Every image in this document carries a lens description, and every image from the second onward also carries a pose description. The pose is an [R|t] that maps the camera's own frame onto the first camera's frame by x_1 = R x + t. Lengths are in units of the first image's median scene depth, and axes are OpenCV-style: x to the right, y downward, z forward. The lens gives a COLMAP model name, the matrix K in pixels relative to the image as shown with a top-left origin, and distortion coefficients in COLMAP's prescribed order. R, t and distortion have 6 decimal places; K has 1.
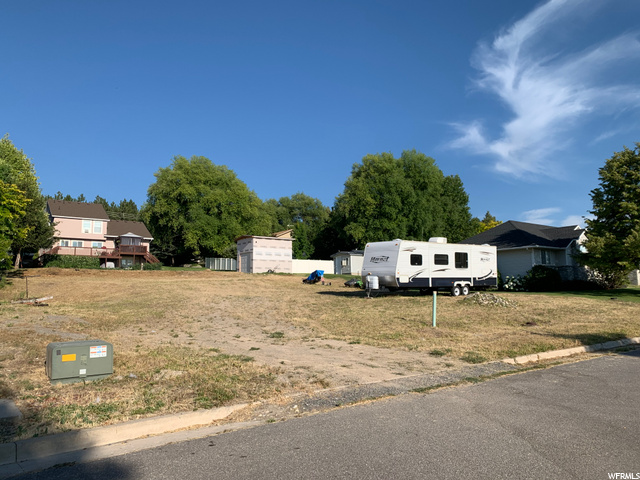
lens RADIAL K [[487.8, 0, 320.7], [0, 487.8, 240.7], [0, 0, 1]] dist [0.056105, -0.055904]
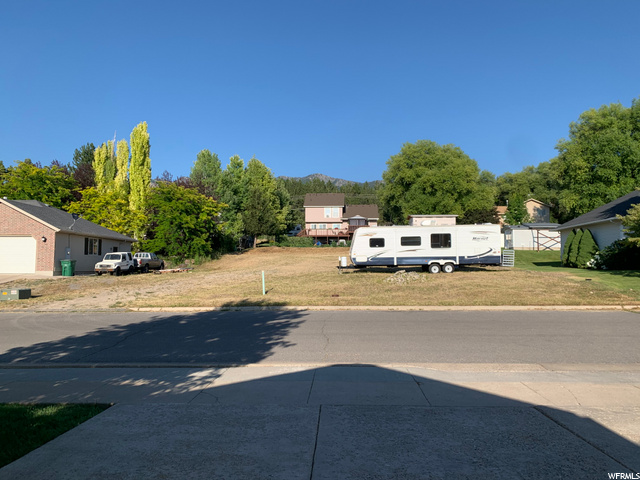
lens RADIAL K [[487.8, 0, 321.4], [0, 487.8, 239.9], [0, 0, 1]] dist [0.056105, -0.055904]
pose [[0.779835, -0.022496, -0.625581, 0.306690], [0.060420, 0.997393, 0.039453, -0.008502], [0.623062, -0.068564, 0.779161, -0.007139]]
